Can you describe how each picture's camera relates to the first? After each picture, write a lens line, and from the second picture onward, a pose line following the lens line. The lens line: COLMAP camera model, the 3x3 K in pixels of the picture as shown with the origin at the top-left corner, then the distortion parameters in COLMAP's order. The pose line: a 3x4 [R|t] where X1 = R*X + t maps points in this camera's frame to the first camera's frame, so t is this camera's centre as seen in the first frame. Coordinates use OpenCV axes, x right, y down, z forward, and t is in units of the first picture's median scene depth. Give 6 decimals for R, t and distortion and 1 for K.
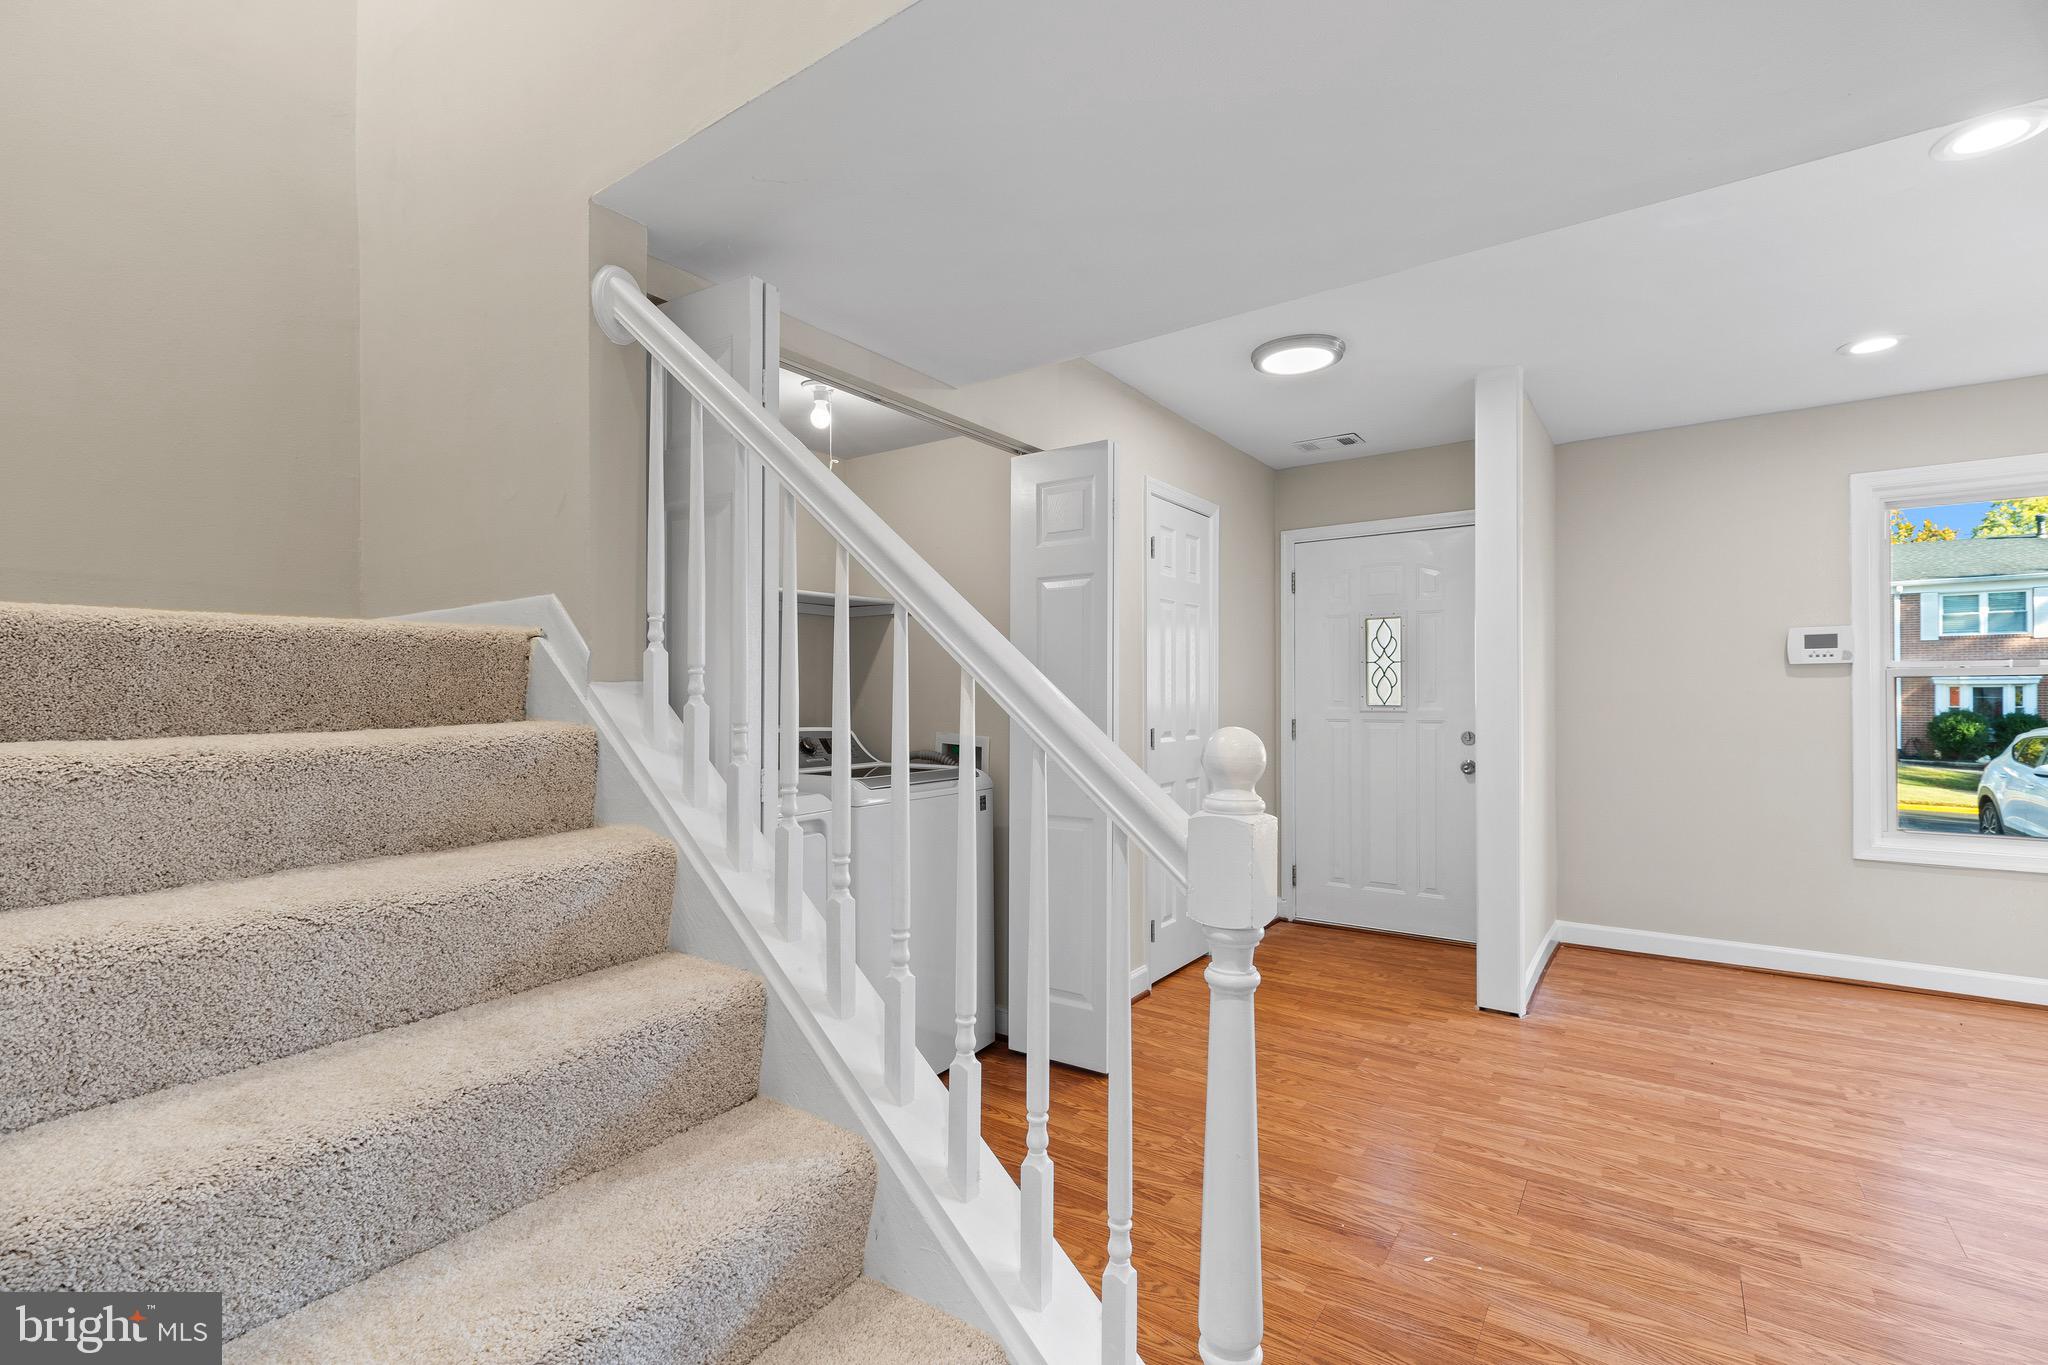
lens RADIAL K [[924.8, 0, 1025.4], [0, 924.8, 688.4], [0, 0, 1]] dist [0.003442, 0.000087]
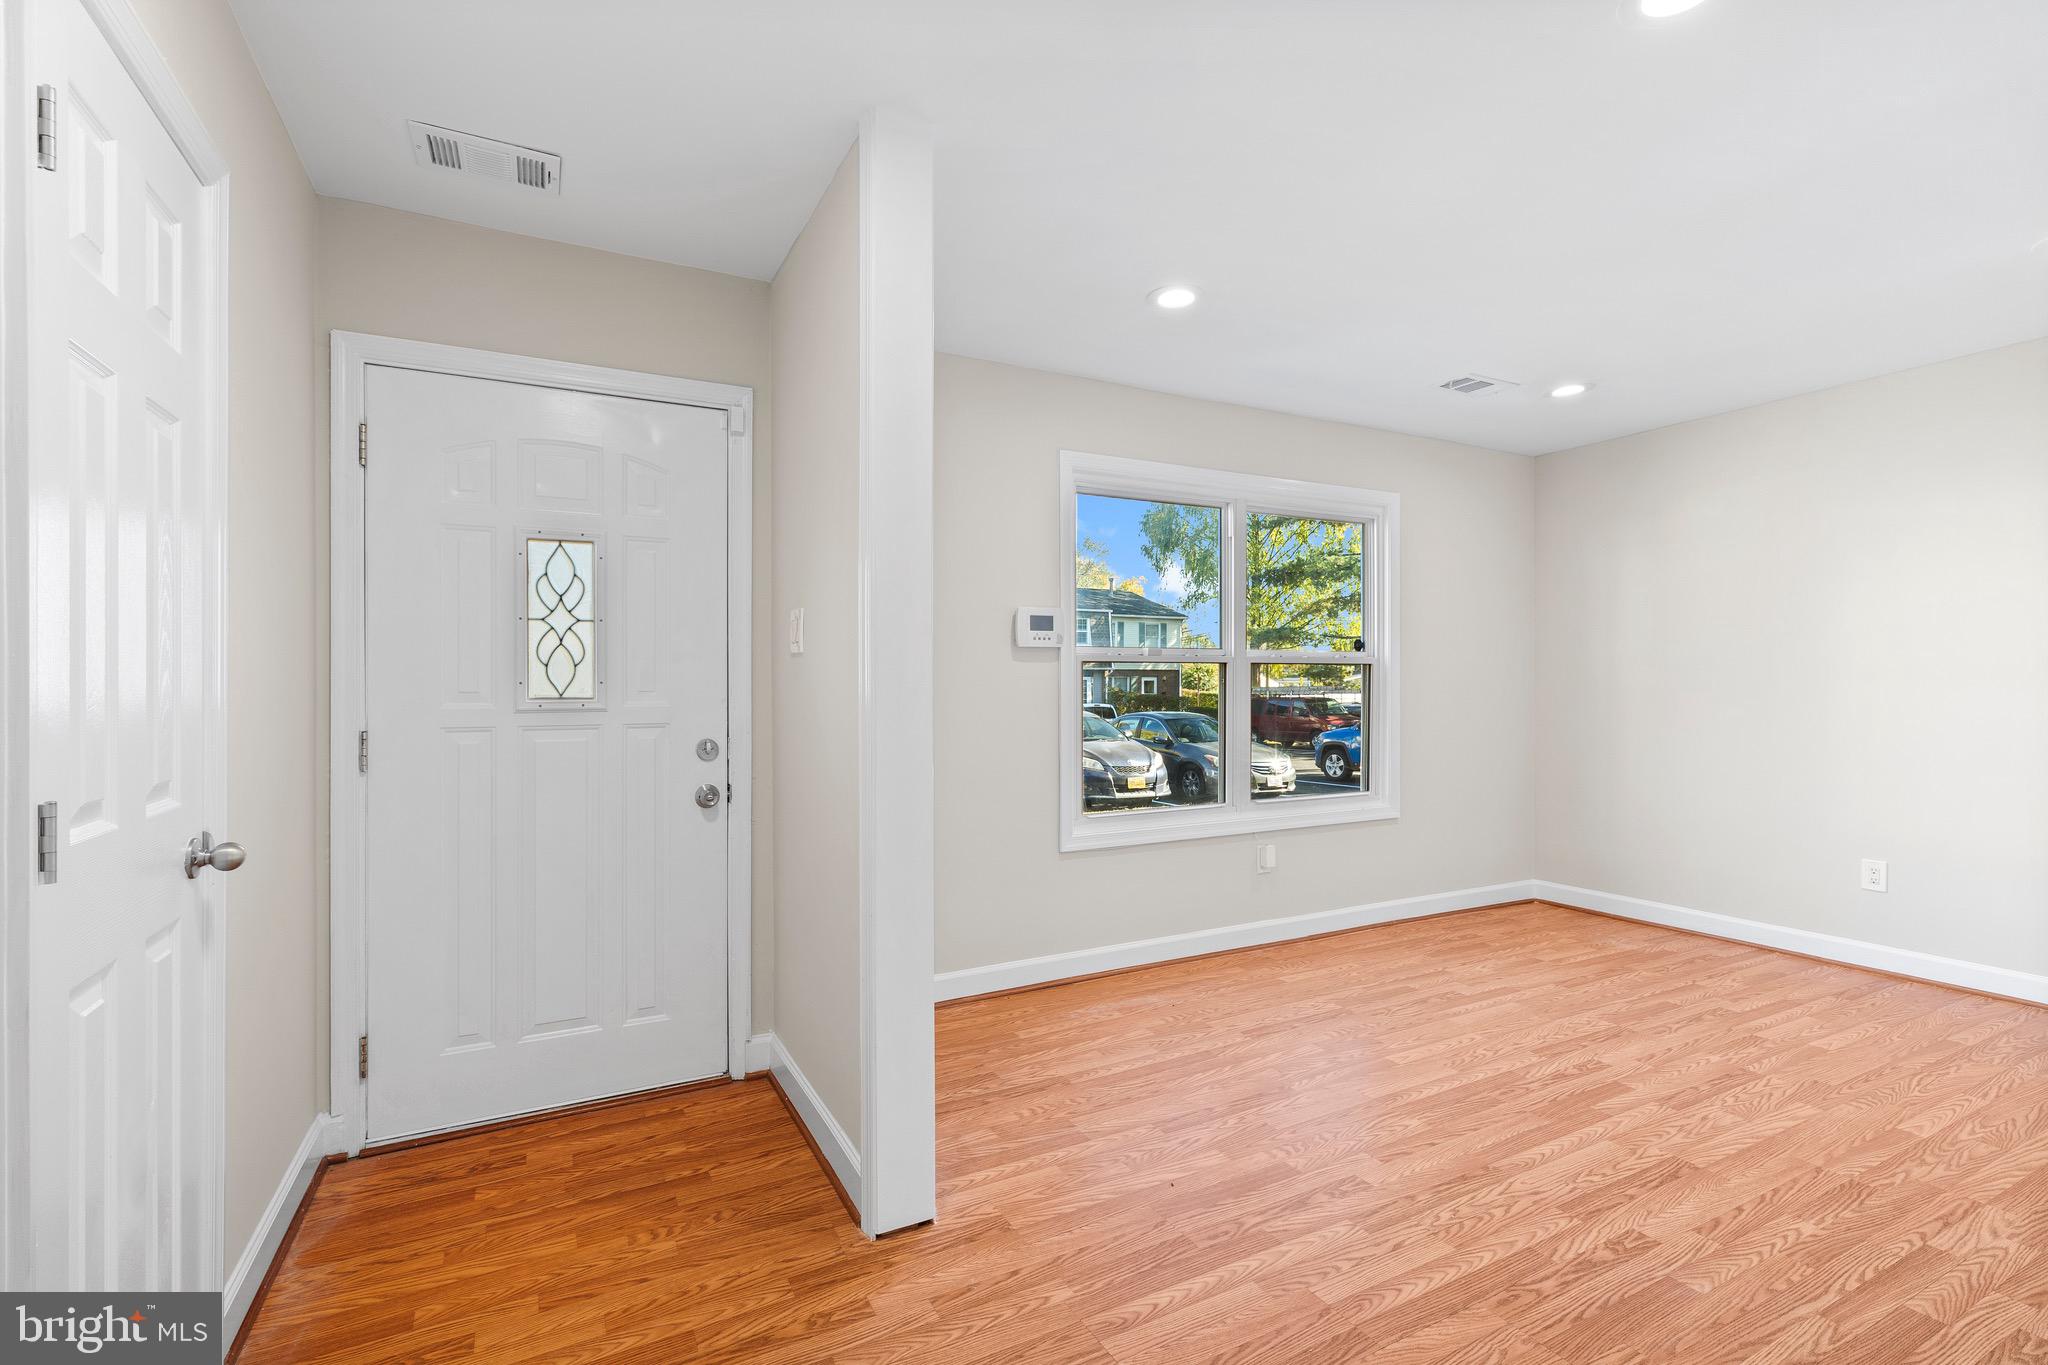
lens RADIAL K [[924.8, 0, 1018.1], [0, 924.8, 675.9], [0, 0, 1]] dist [0.003442, 0.000087]
pose [[0.458128, 0.005586, 0.888869, 0.024464], [-0.010656, 0.999943, -0.000792, 0.003101], [-0.888823, -0.009109, 0.458161, 0.612888]]
